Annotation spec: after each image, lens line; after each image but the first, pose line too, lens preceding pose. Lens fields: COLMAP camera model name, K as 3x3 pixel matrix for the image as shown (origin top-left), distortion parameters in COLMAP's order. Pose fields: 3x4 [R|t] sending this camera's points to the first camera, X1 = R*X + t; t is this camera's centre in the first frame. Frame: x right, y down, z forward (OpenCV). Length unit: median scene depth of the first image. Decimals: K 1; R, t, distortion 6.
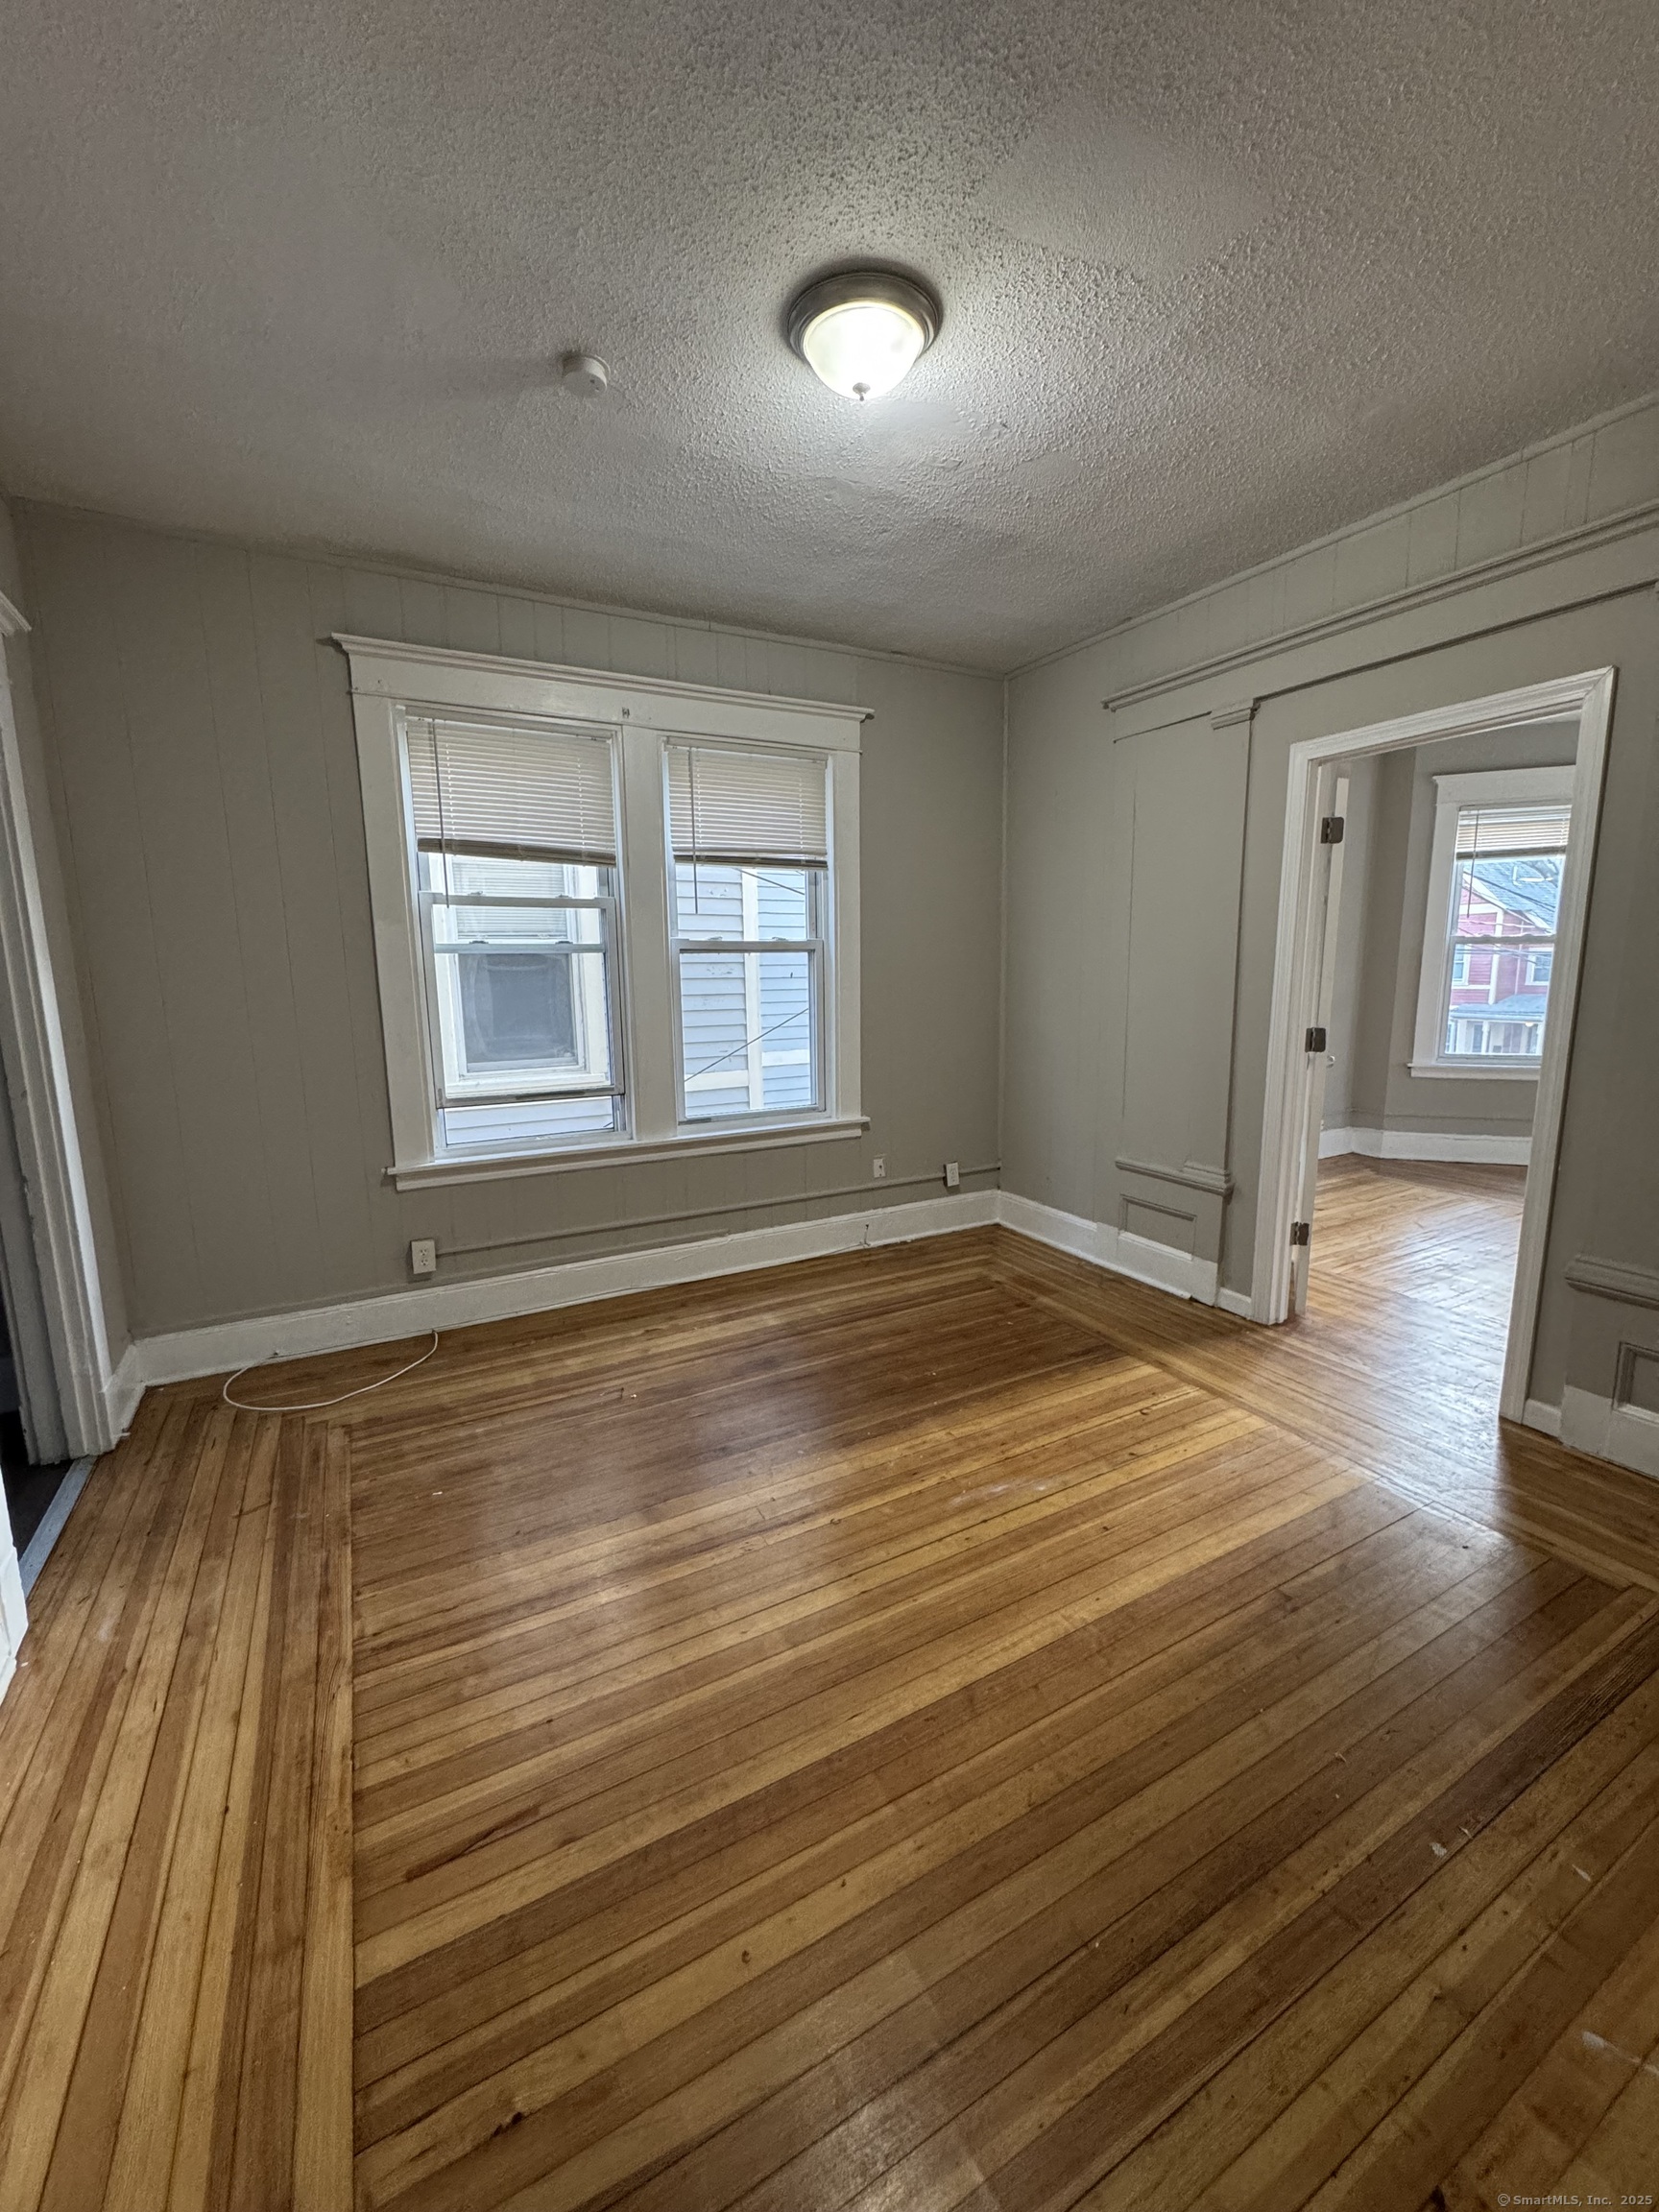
lens RADIAL K [[887.5, 0, 829.5], [0, 887.5, 1106.0], [0, 0, 1]] dist [-0.001261, 0.000186]
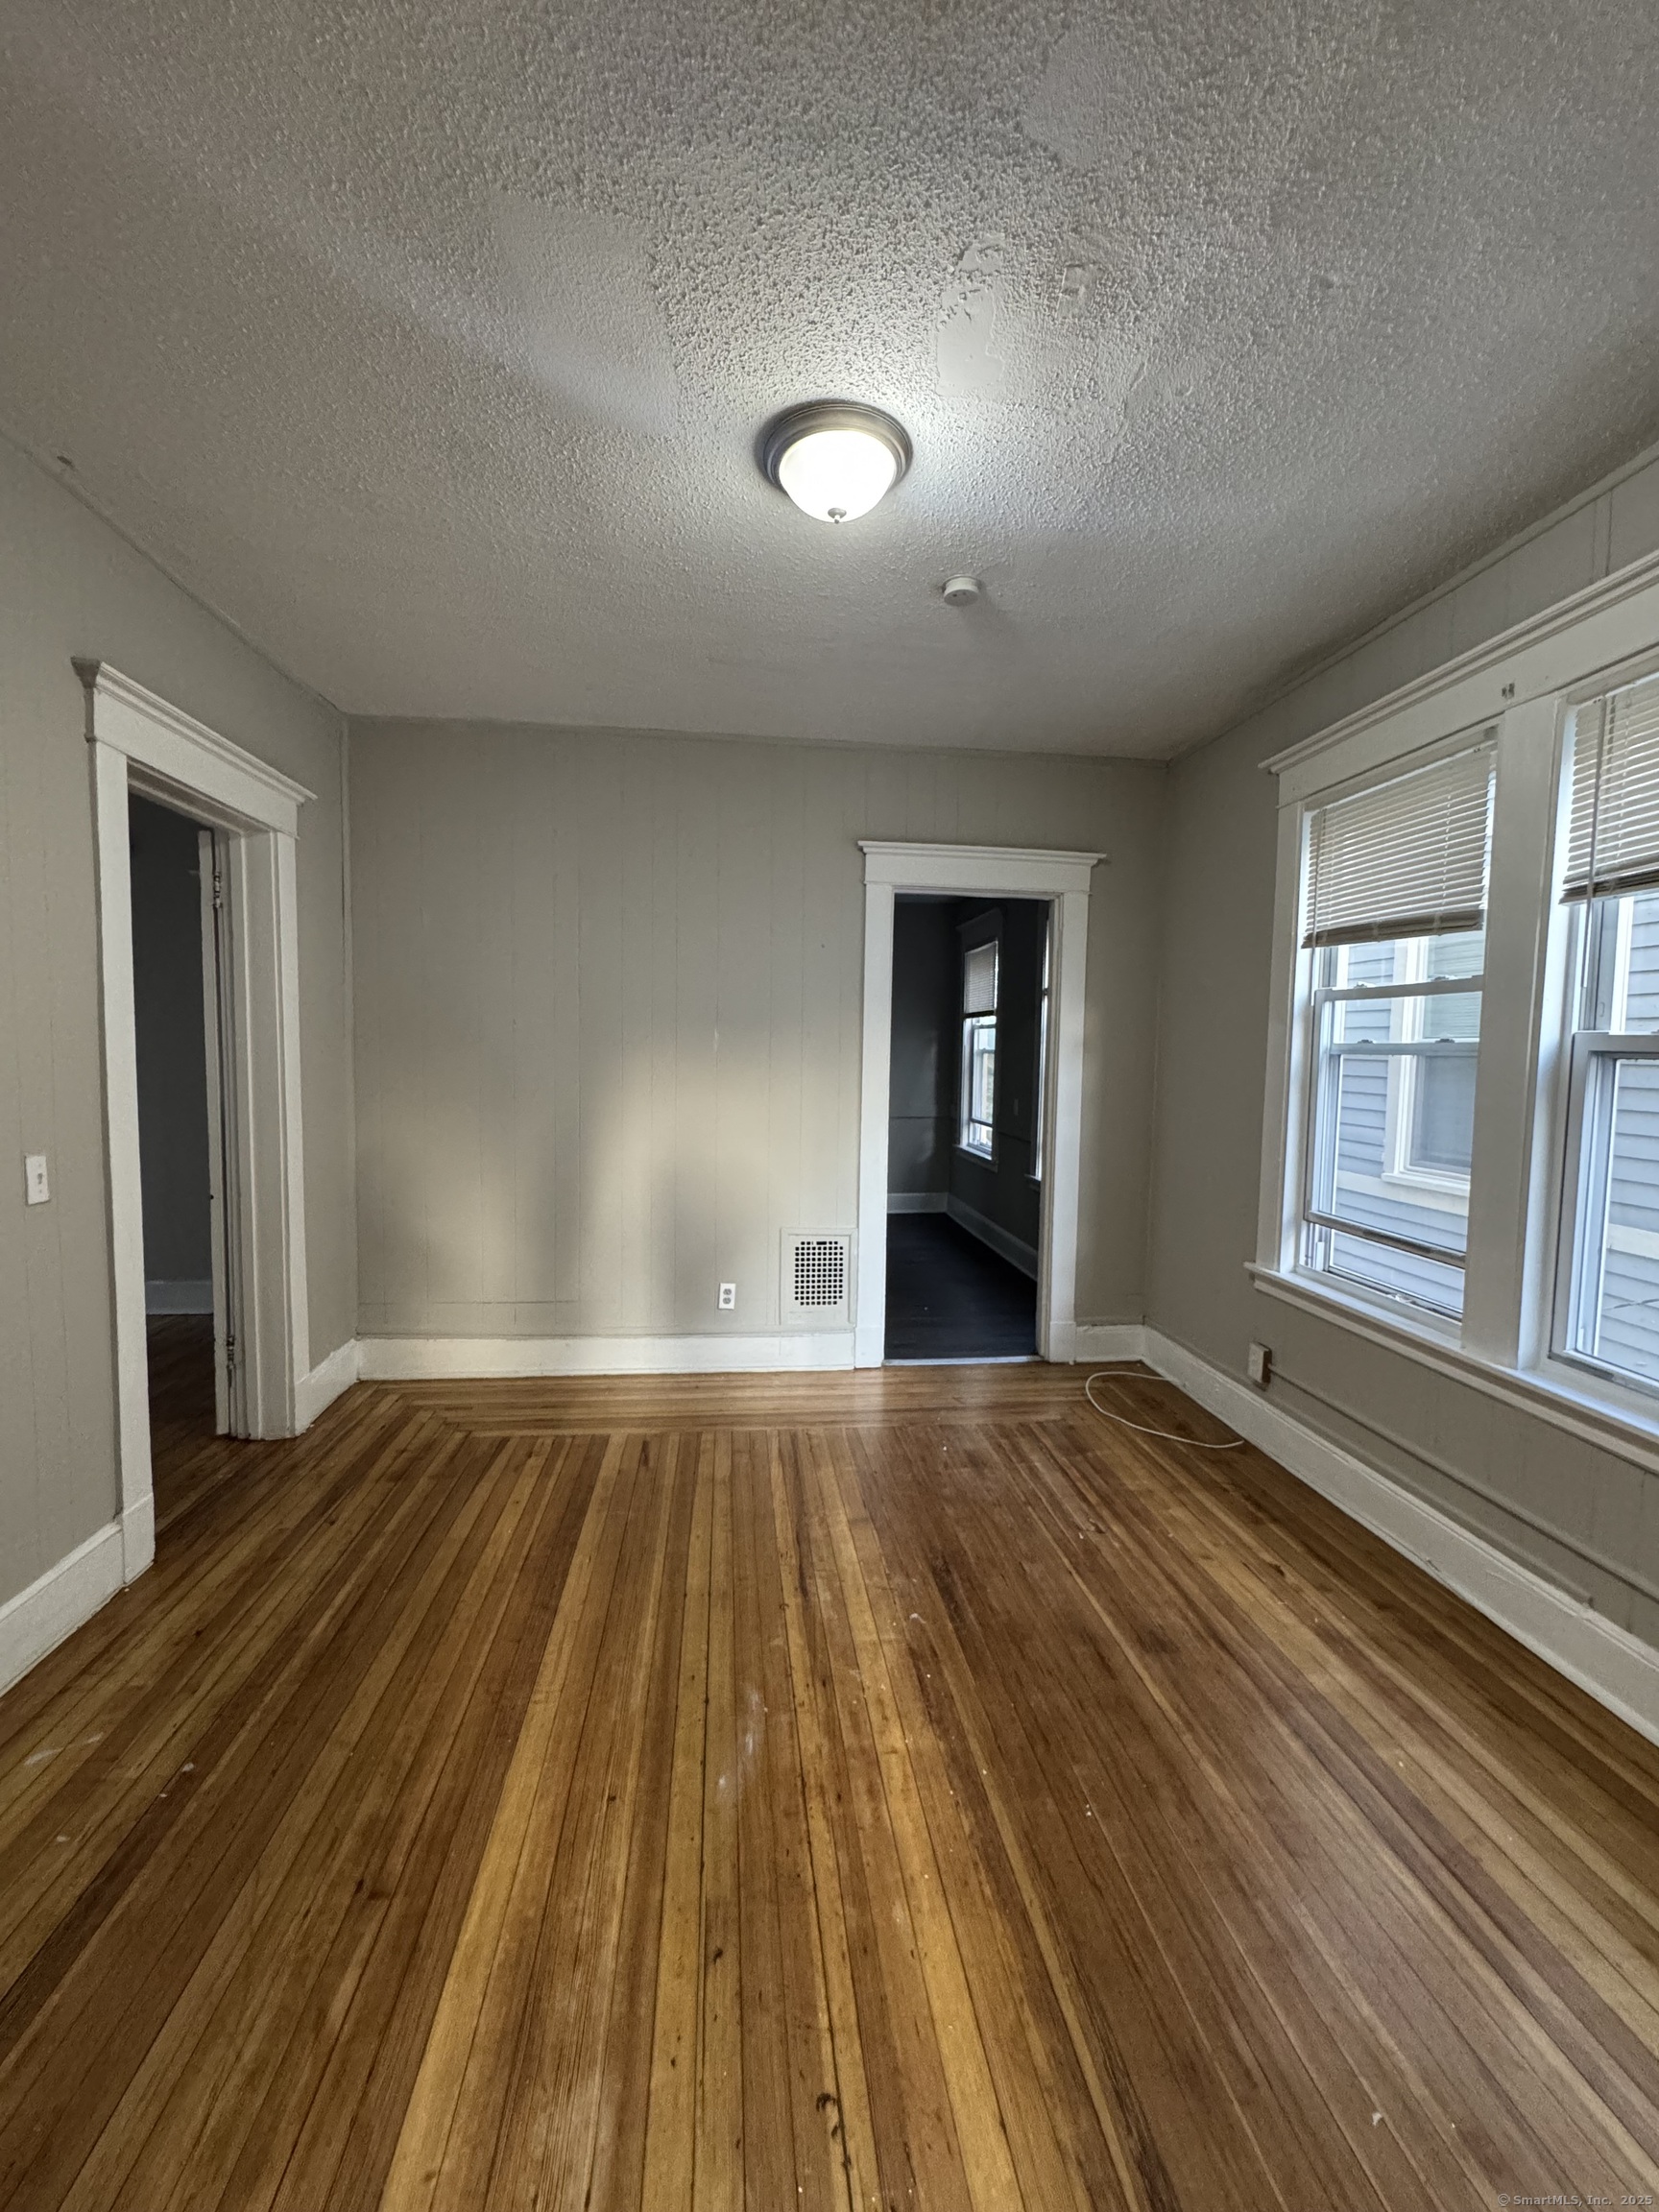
lens RADIAL K [[880.2, 0, 829.5], [0, 880.2, 1122.4], [0, 0, 1]] dist [0.000747, 0.000168]
pose [[-0.380577, 0.083108, -0.921007, 0.645852], [-0.151549, 0.976883, 0.150773, -0.178561], [0.912247, 0.196959, -0.359184, 0.956252]]
